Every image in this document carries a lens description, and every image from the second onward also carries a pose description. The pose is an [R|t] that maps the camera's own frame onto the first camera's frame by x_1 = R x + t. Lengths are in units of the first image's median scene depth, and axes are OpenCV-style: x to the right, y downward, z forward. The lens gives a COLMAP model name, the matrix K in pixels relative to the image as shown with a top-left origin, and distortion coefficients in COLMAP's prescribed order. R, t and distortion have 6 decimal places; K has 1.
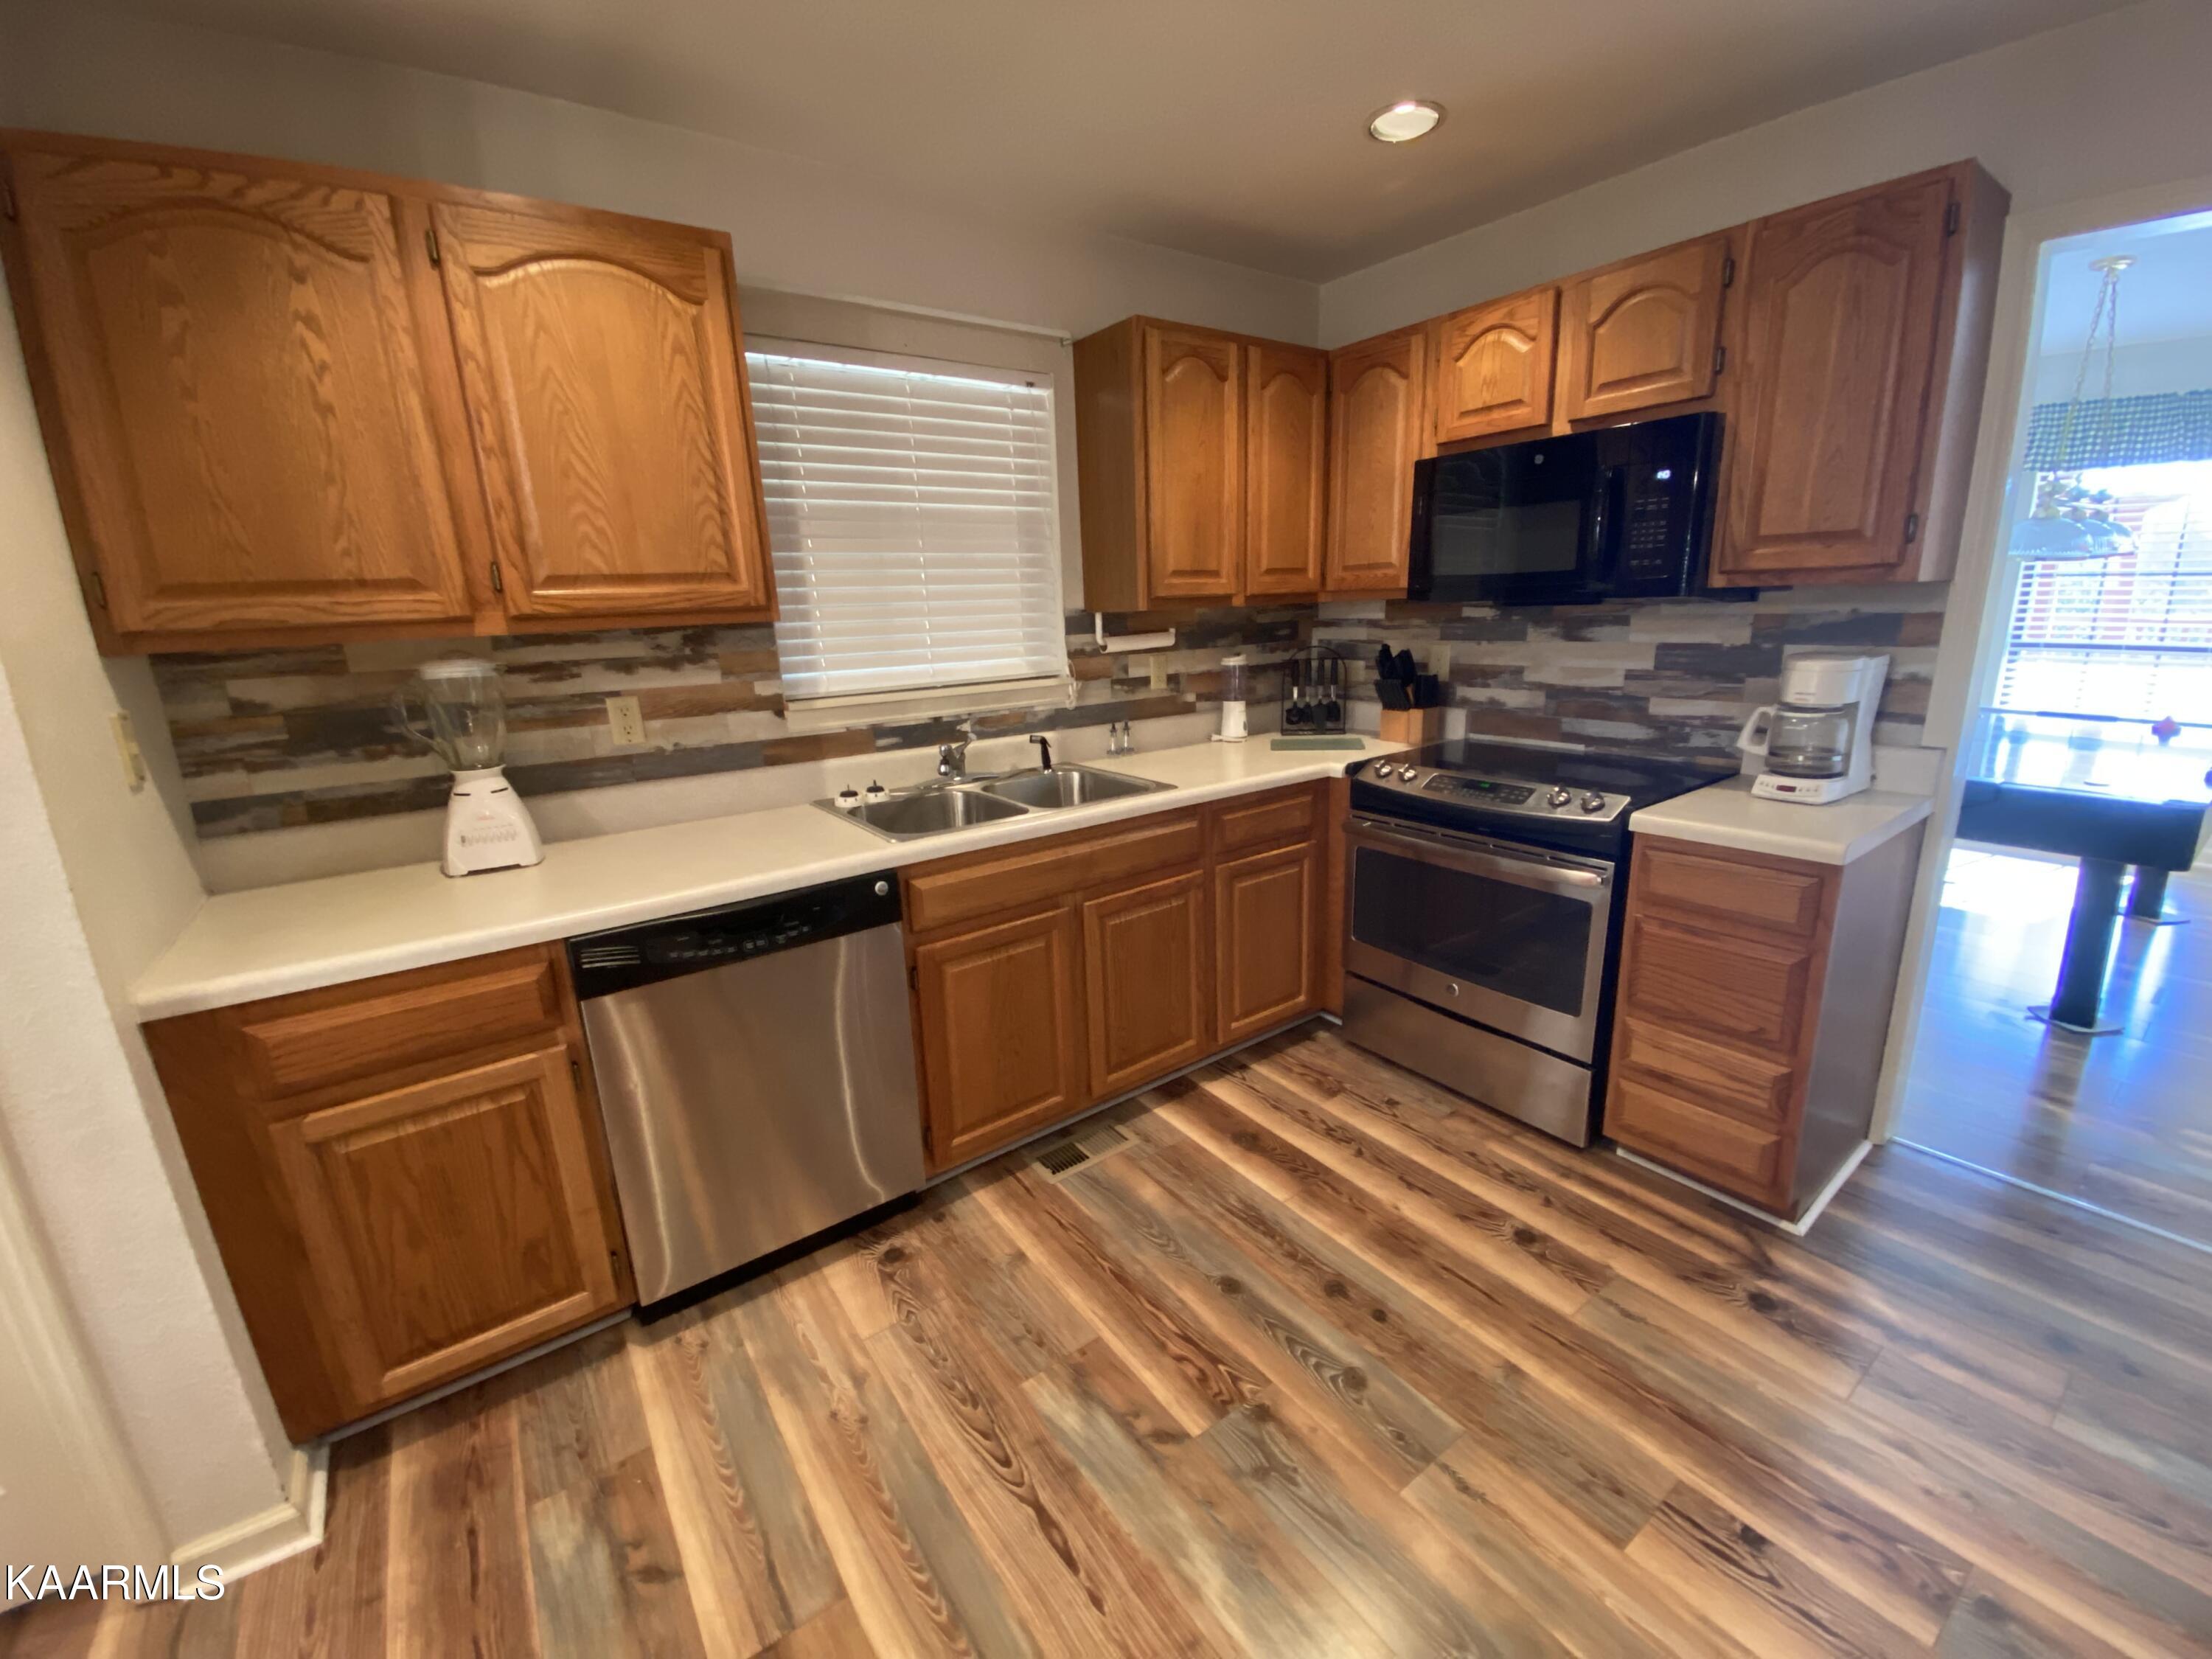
lens RADIAL K [[886.9, 0, 1095.6], [0, 886.9, 830.4], [0, 0, 1]] dist [0.019807, -0.019591]
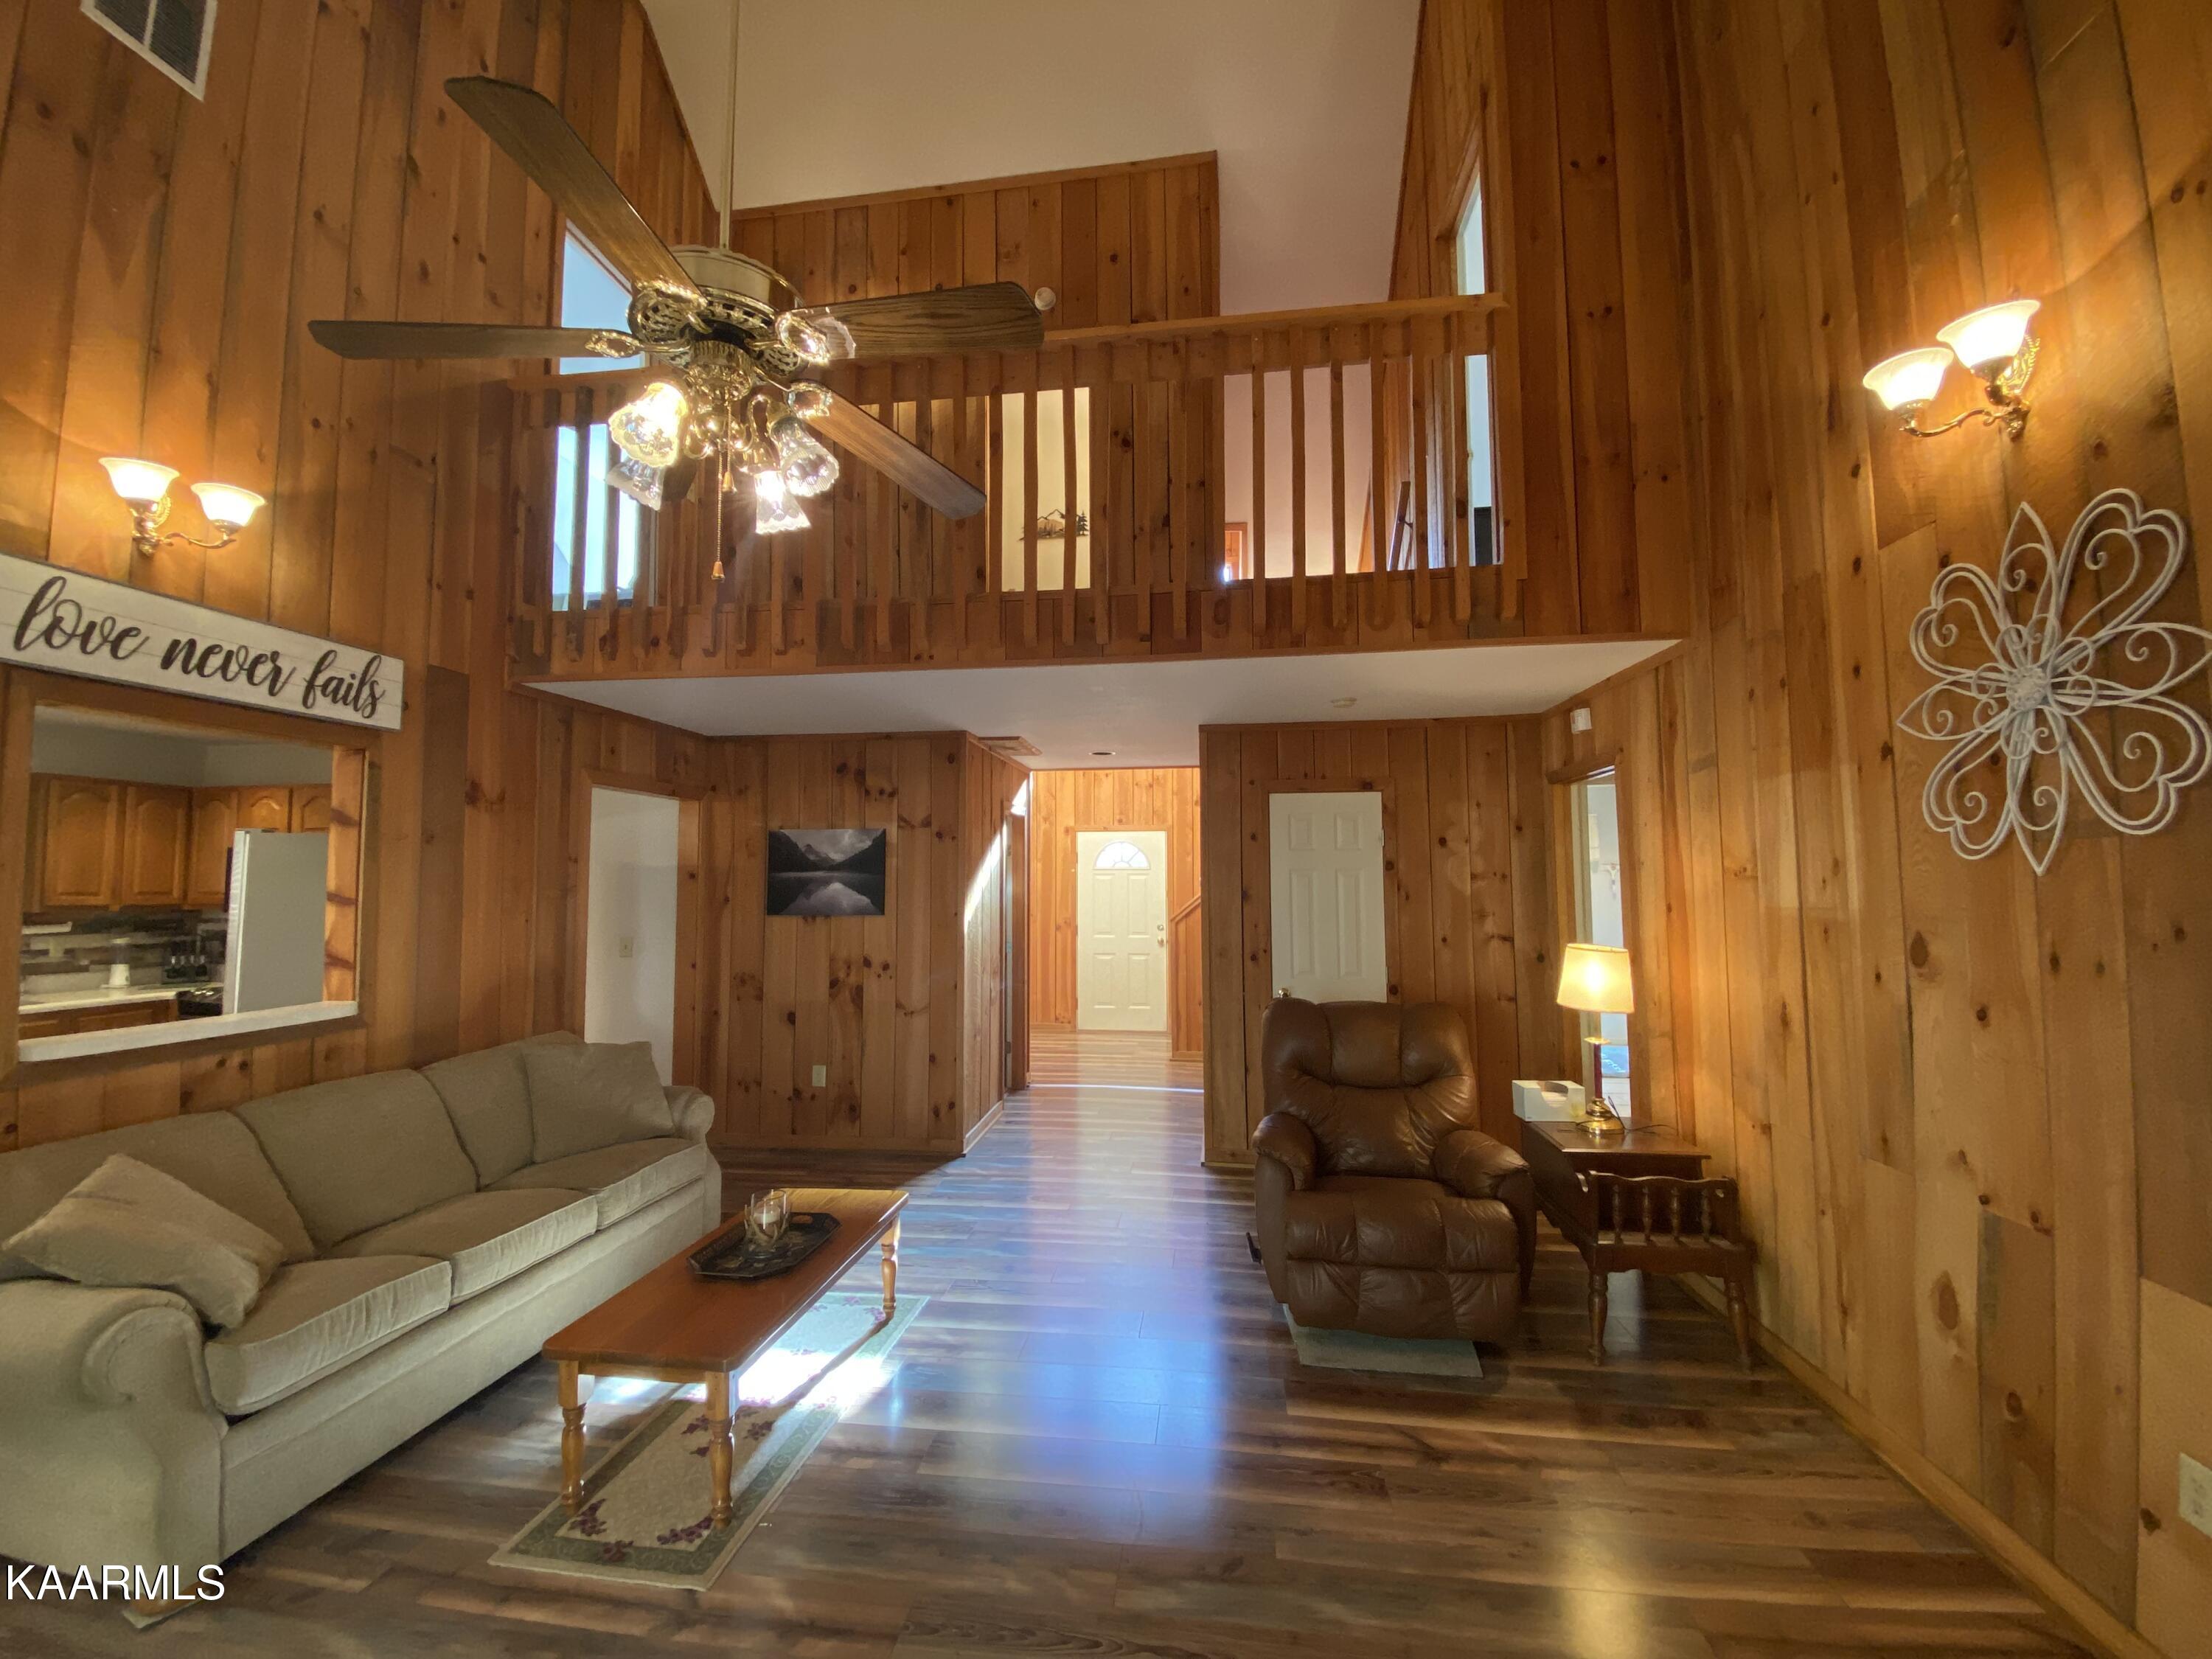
lens RADIAL K [[886.9, 0, 1097.9], [0, 886.9, 827.9], [0, 0, 1]] dist [0.019807, -0.019591]
pose [[0.681808, 0.079791, 0.727166, 0.247831], [0.158576, 0.954277, -0.253396, 0.447553], [-0.714137, 0.288079, 0.637981, -2.024291]]
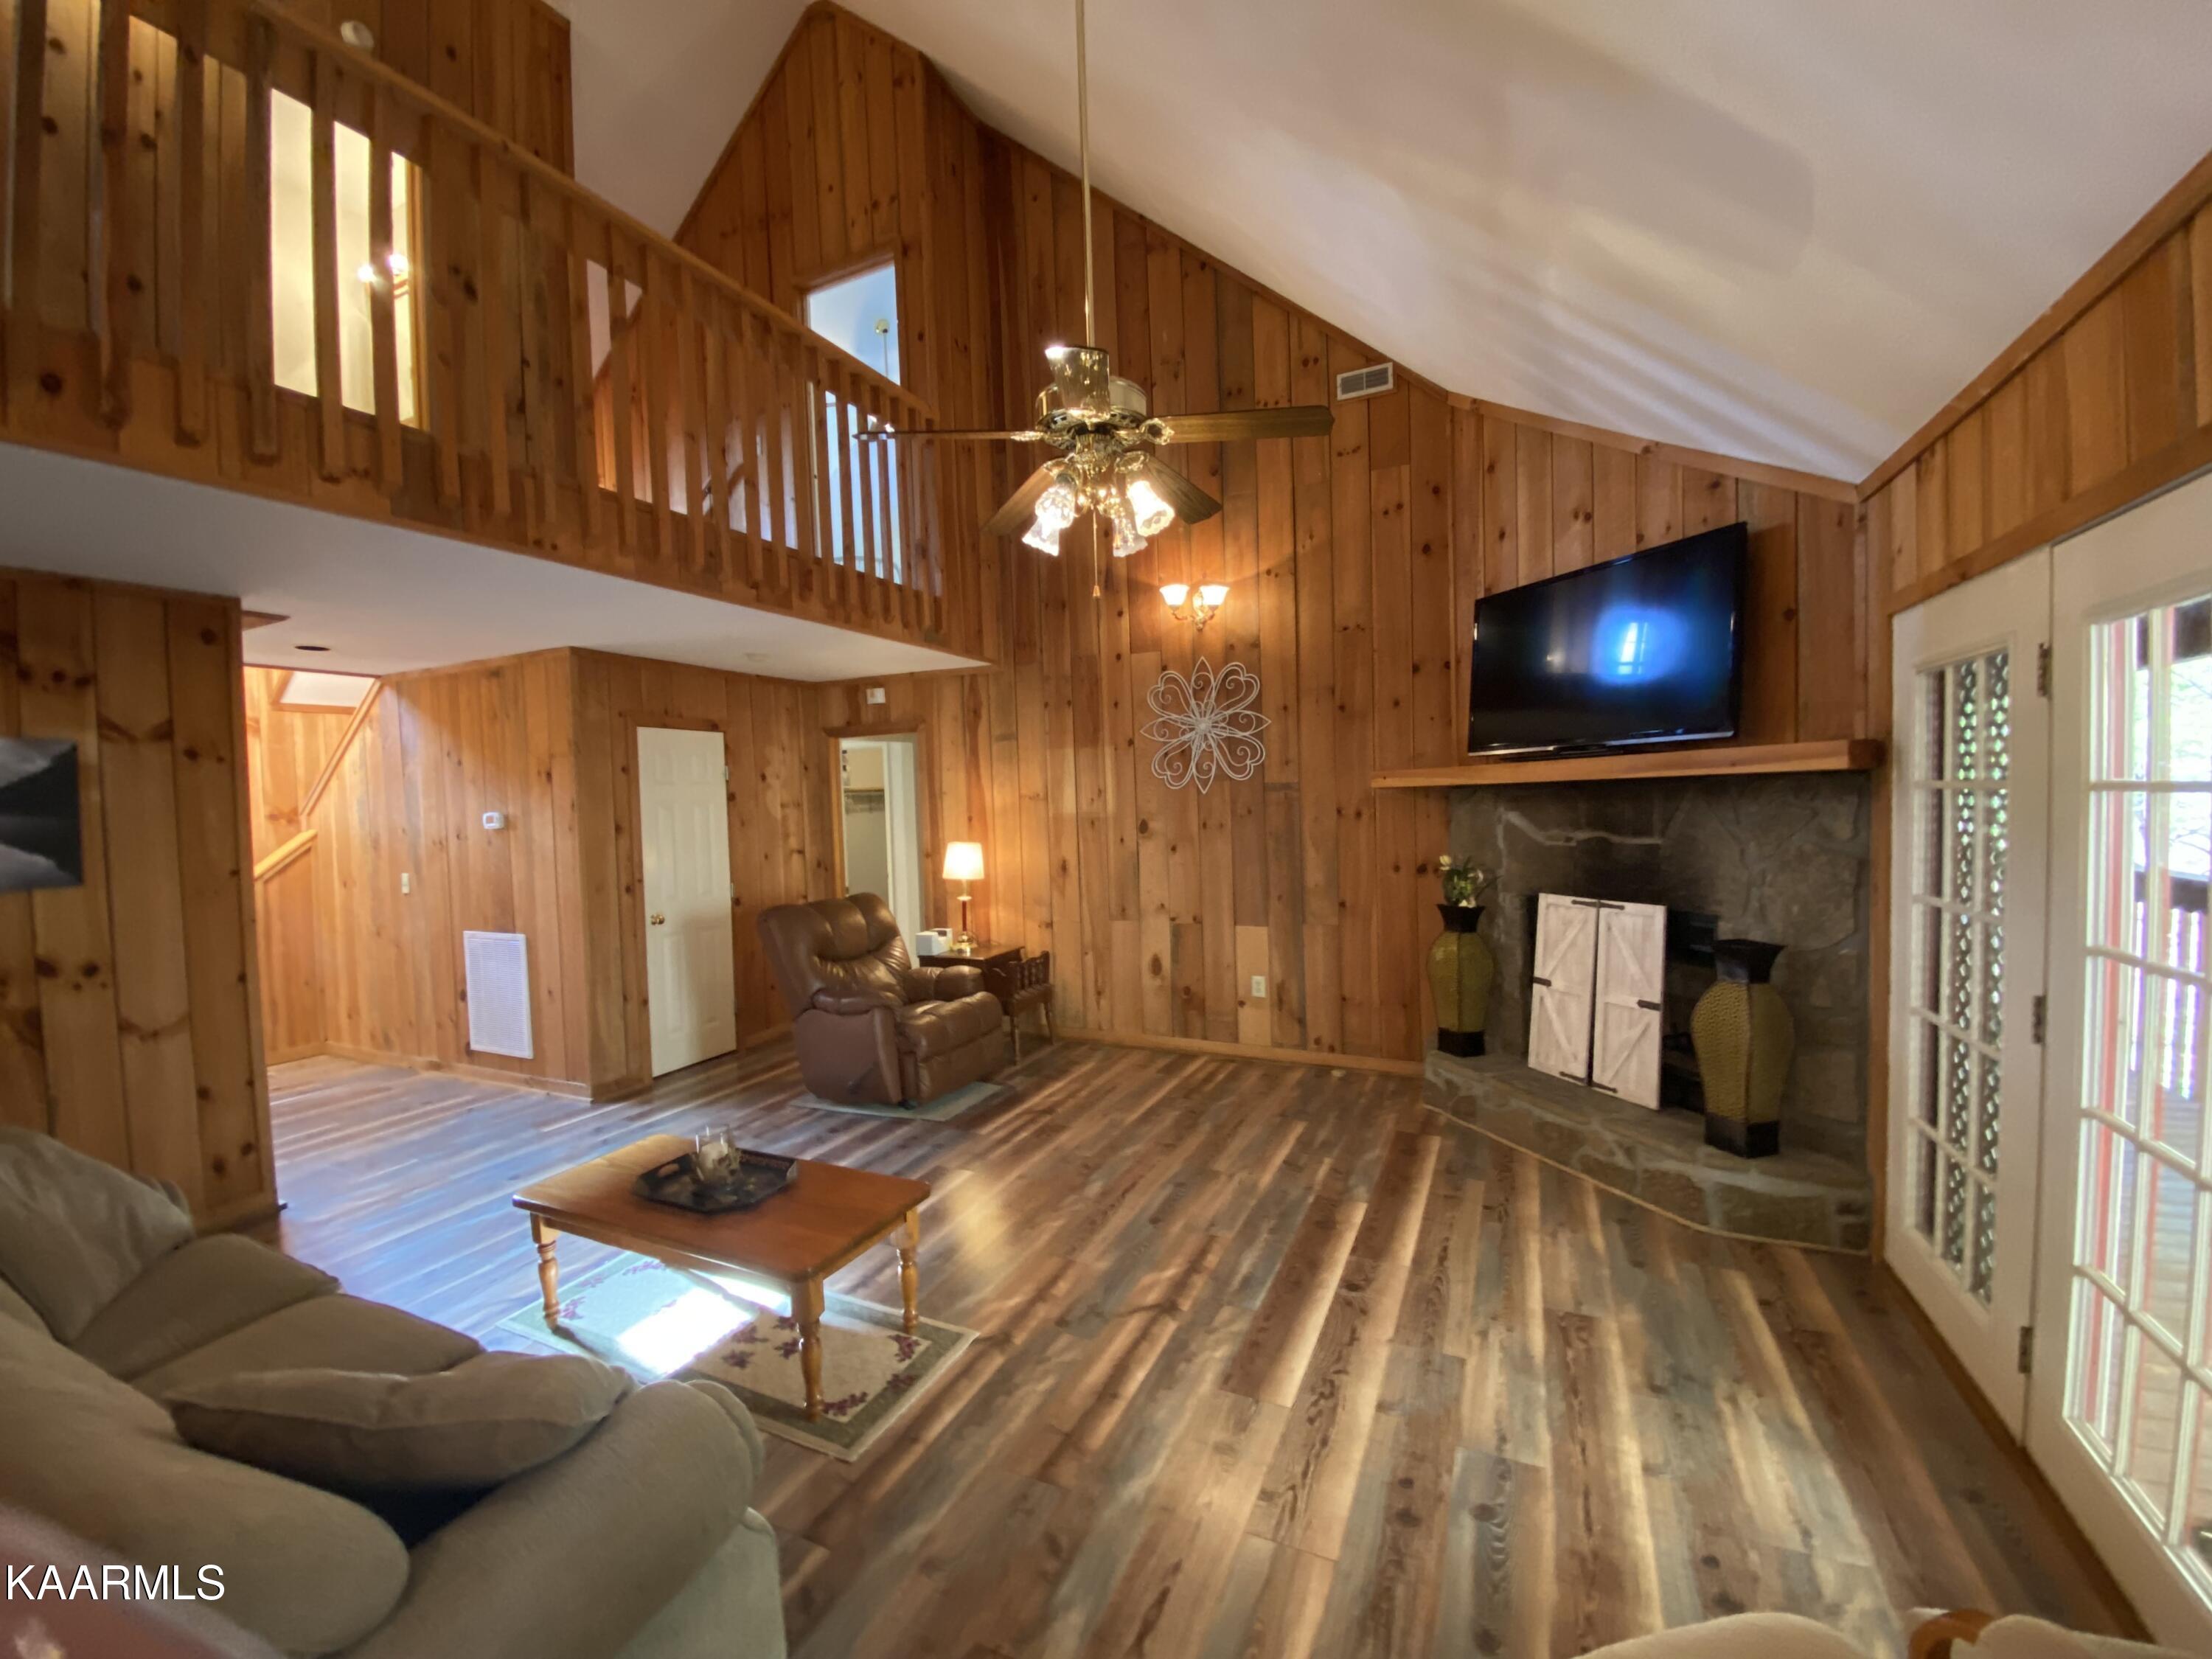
lens RADIAL K [[886.9, 0, 1102.5], [0, 886.9, 828.8], [0, 0, 1]] dist [0.019807, -0.019591]
pose [[-0.489911, 0.024453, 0.871430, -0.391508], [0.263012, 0.957174, 0.121004, 0.168668], [-0.831151, 0.288478, -0.475361, -0.820471]]
